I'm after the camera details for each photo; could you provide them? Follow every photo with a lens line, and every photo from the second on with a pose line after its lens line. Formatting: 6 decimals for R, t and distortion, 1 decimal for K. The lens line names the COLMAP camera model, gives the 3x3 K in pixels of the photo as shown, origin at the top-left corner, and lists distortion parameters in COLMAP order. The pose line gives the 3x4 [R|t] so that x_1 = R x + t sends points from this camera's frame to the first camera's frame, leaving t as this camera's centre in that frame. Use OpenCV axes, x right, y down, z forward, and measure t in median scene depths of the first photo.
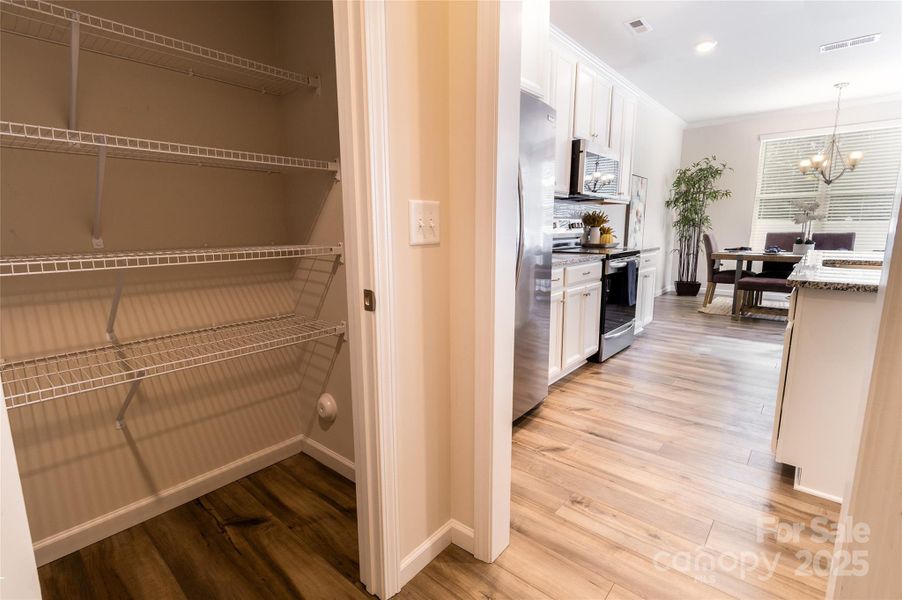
lens RADIAL K [[435.7, 0, 451.0], [0, 435.7, 300.0], [0, 0, 1]] dist [0.000691, 0.000742]
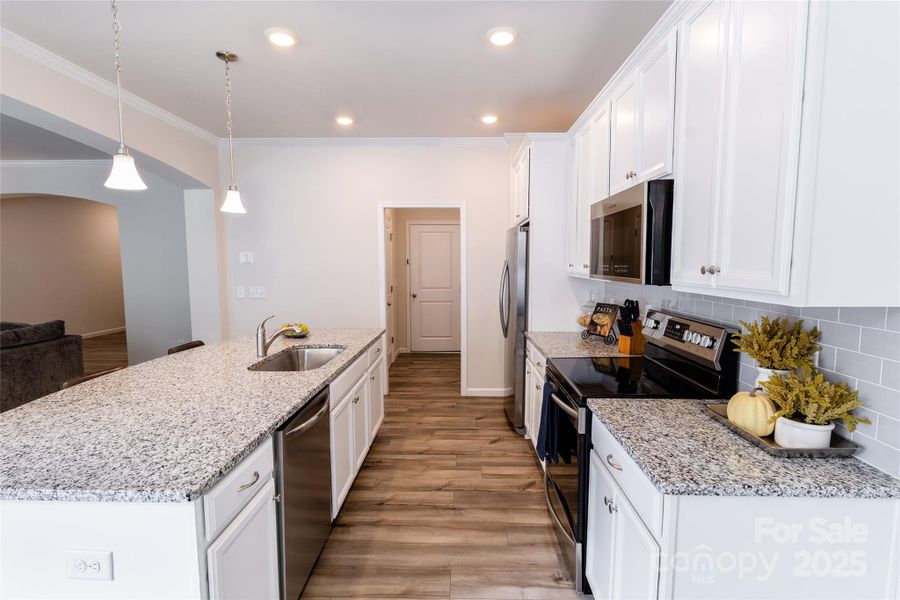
lens RADIAL K [[434.7, 0, 450.0], [0, 434.7, 300.0], [0, 0, 1]] dist [0.000691, 0.000742]
pose [[-0.781937, 0.057961, -0.620656, 0.635139], [-0.103375, 0.969824, 0.220807, -0.236238], [0.614726, 0.236818, -0.752350, 0.953860]]
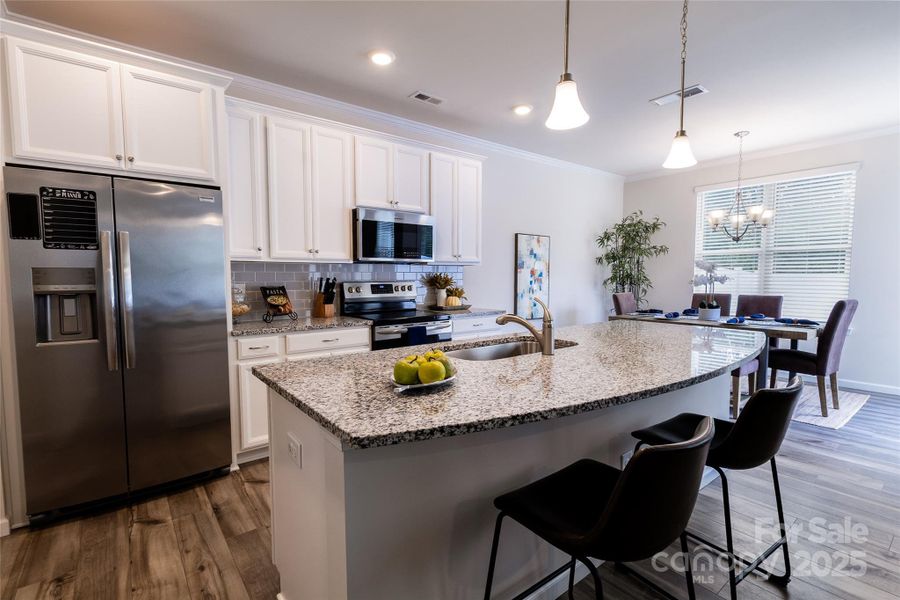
lens RADIAL K [[434.7, 0, 450.0], [0, 434.7, 300.0], [0, 0, 1]] dist [0.000691, 0.000742]
pose [[0.980829, 0.017244, -0.194108, 0.476661], [-0.037194, 0.994331, -0.099607, -0.039454], [0.191290, 0.104917, 0.975910, 0.042788]]
